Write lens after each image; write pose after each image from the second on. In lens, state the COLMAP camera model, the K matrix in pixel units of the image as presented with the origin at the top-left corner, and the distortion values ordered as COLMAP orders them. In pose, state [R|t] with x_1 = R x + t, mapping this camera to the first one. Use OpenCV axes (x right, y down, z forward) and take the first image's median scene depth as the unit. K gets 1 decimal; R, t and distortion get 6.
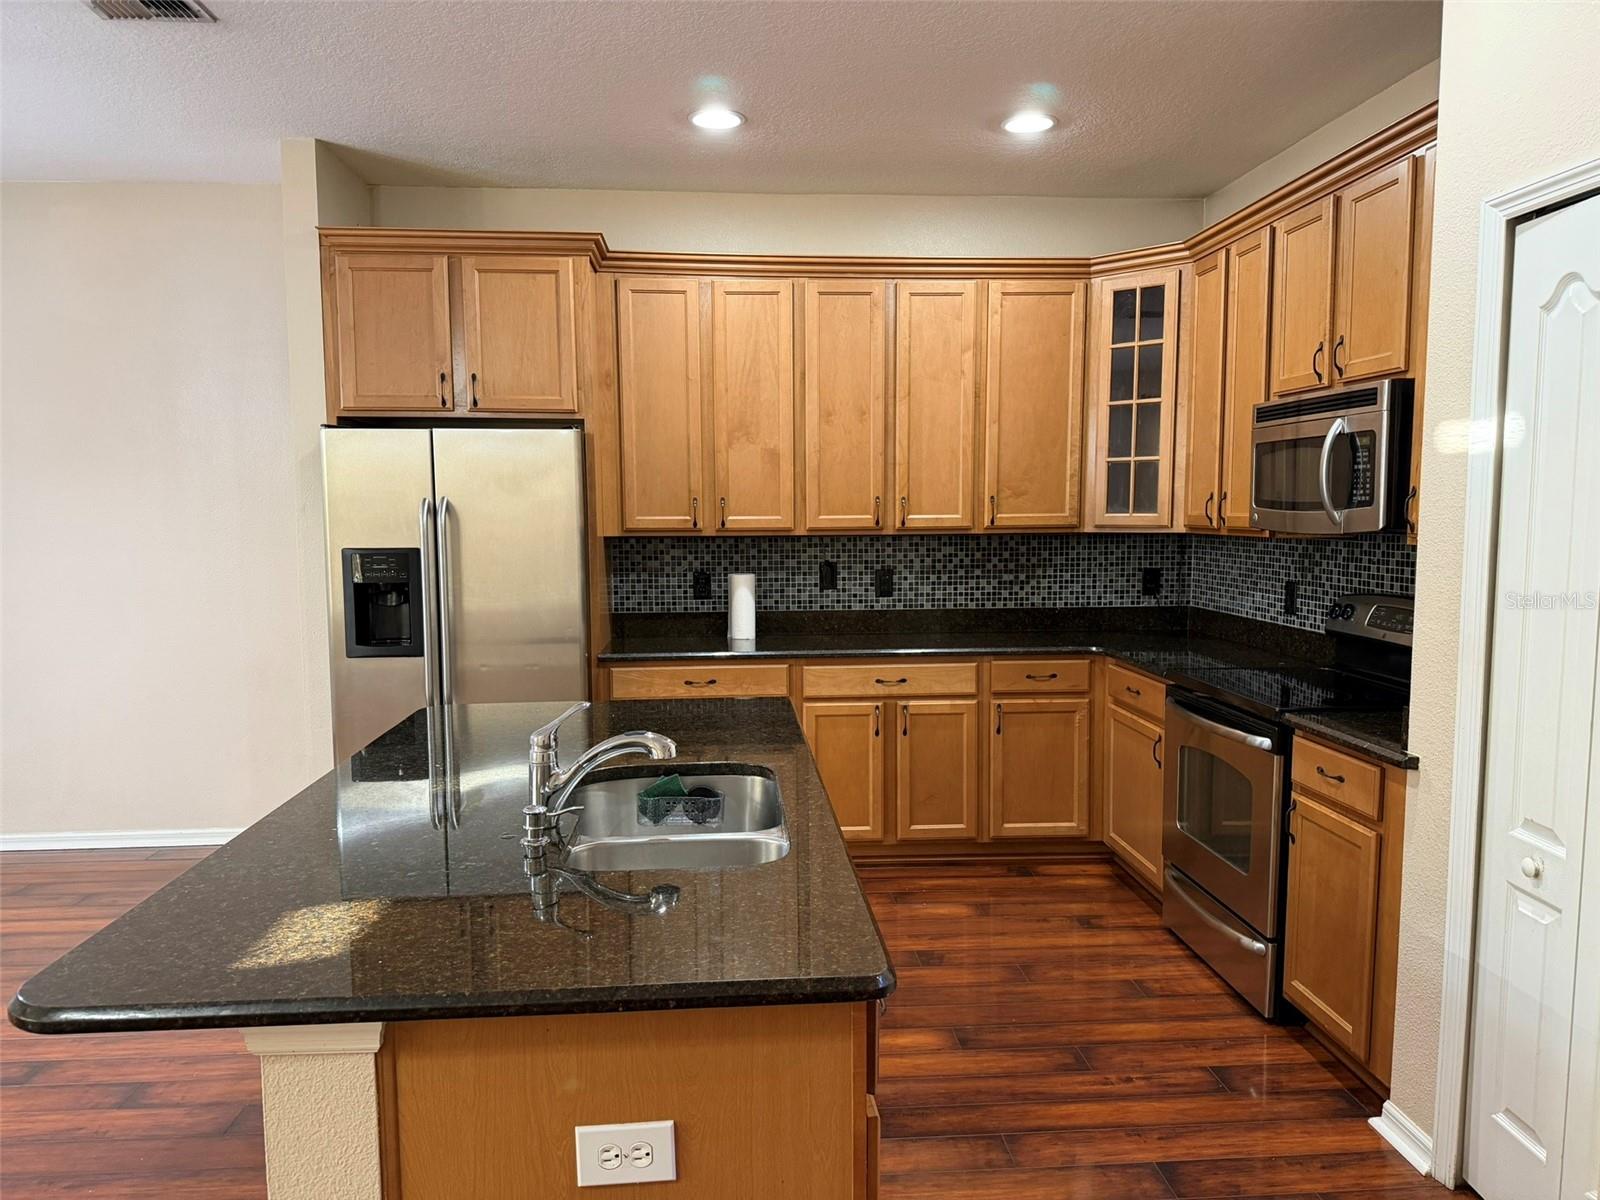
lens RADIAL K [[1108.9, 0, 801.1], [0, 1108.9, 620.4], [0, 0, 1]] dist [0.055978, -0.040296]
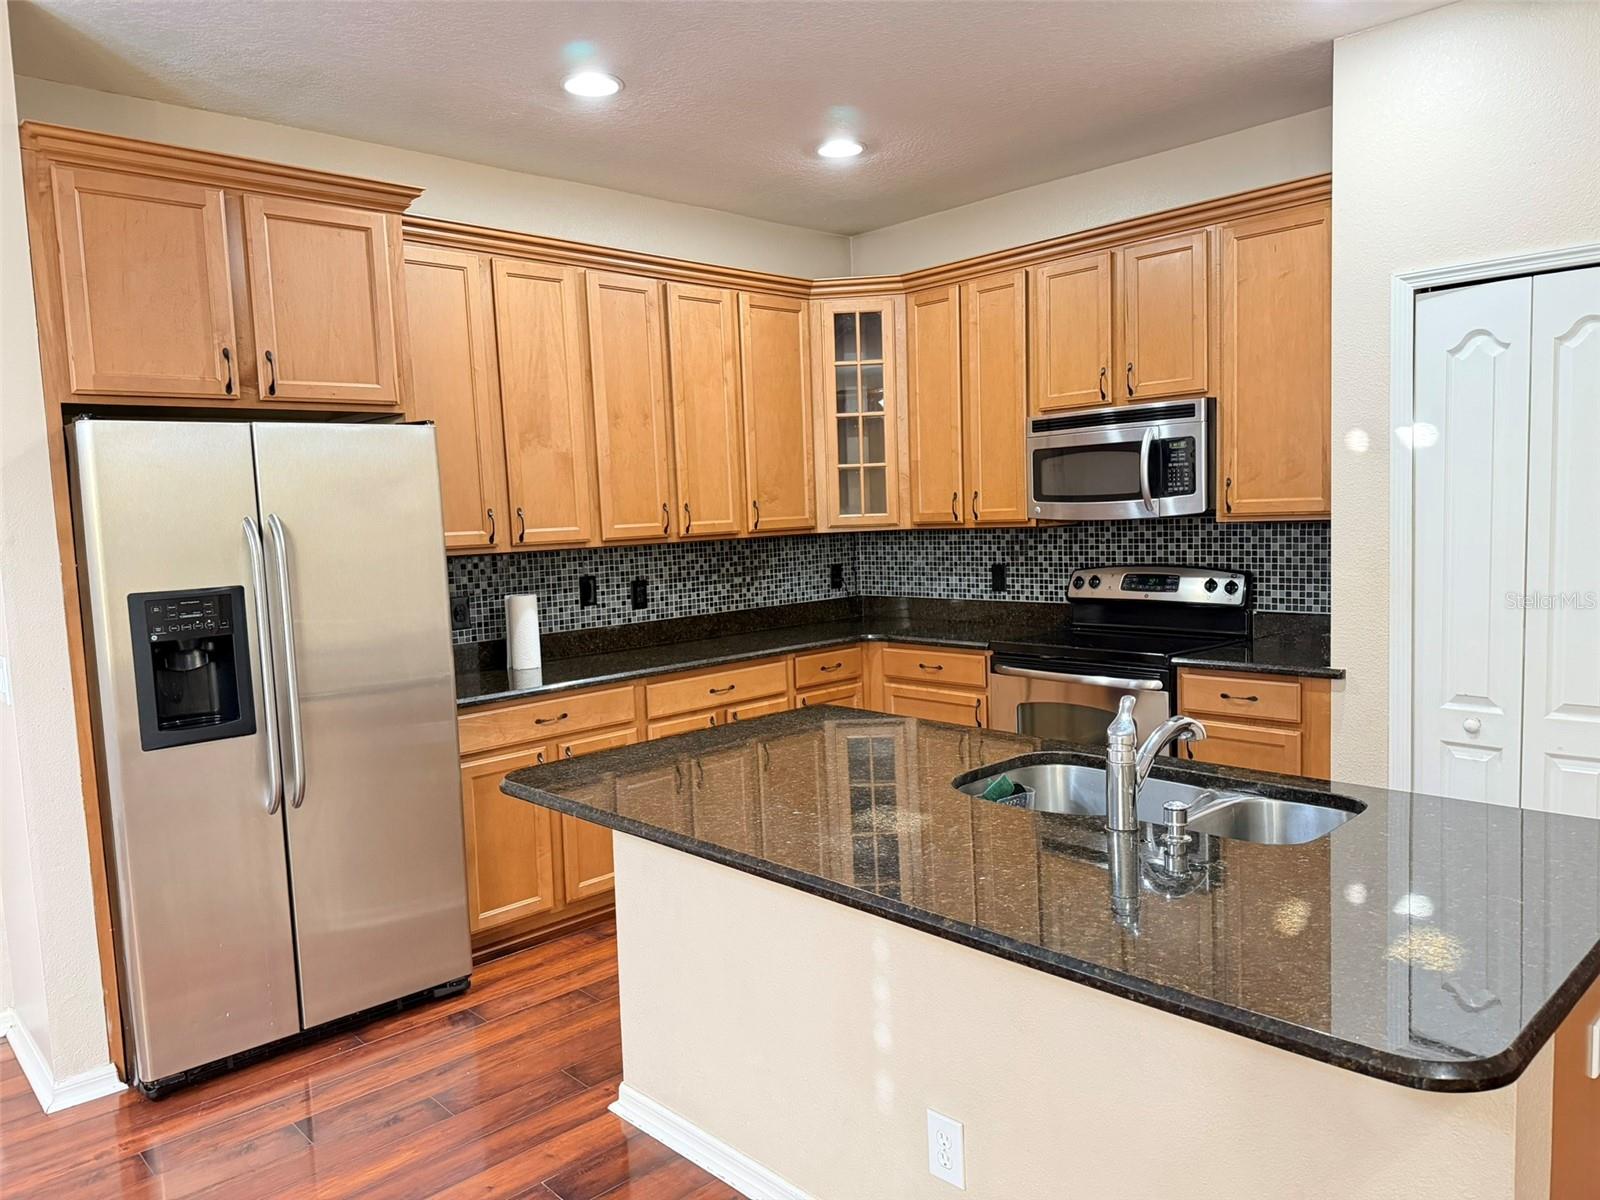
lens RADIAL K [[1108.9, 0, 790.3], [0, 1108.9, 612.7], [0, 0, 1]] dist [0.055978, -0.040296]
pose [[0.780572, -0.085348, 0.619211, -0.468584], [0.099706, 0.994951, 0.011449, -0.017833], [-0.617062, 0.052802, 0.785141, 0.185565]]
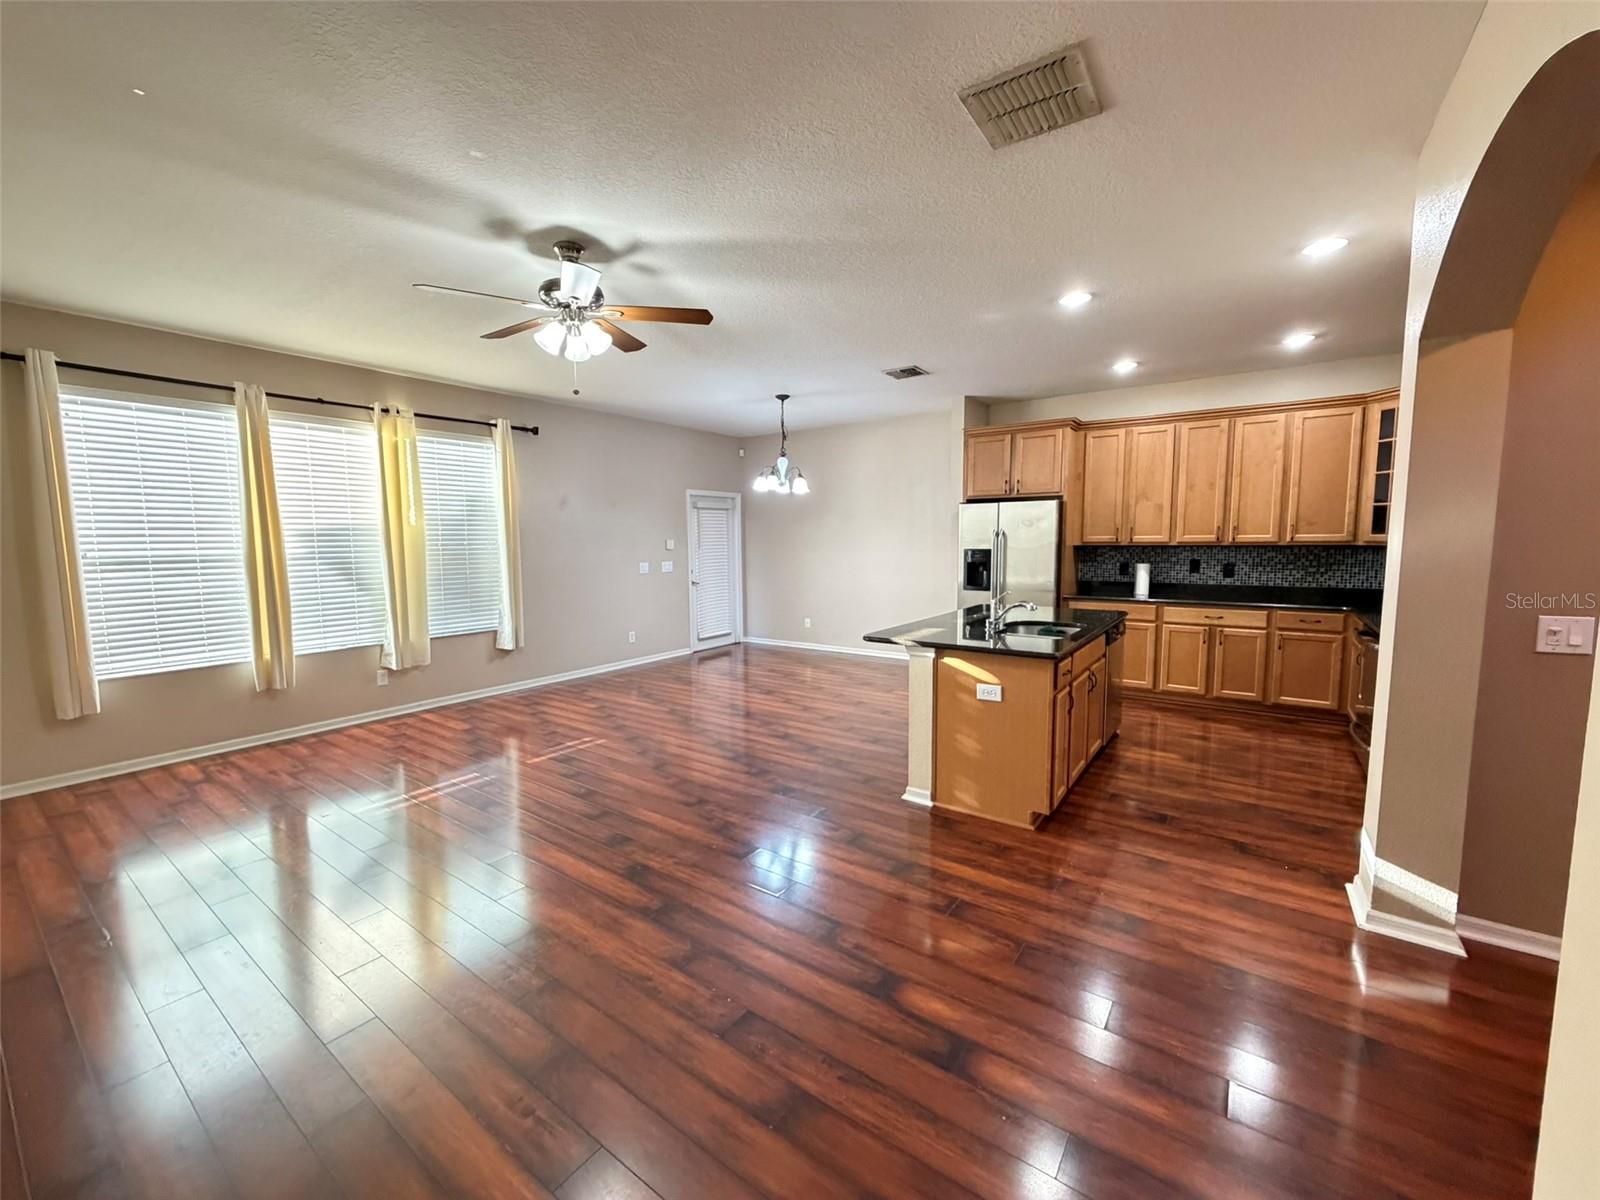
lens RADIAL K [[638.3, 0, 793.0], [0, 638.3, 597.6], [0, 0, 1]] dist [-0.000744, 0.000161]
pose [[0.764232, 0.058585, -0.642274, 0.237275], [-0.061382, 0.997952, 0.017990, 0.044756], [0.642013, 0.025675, 0.766264, -0.383216]]
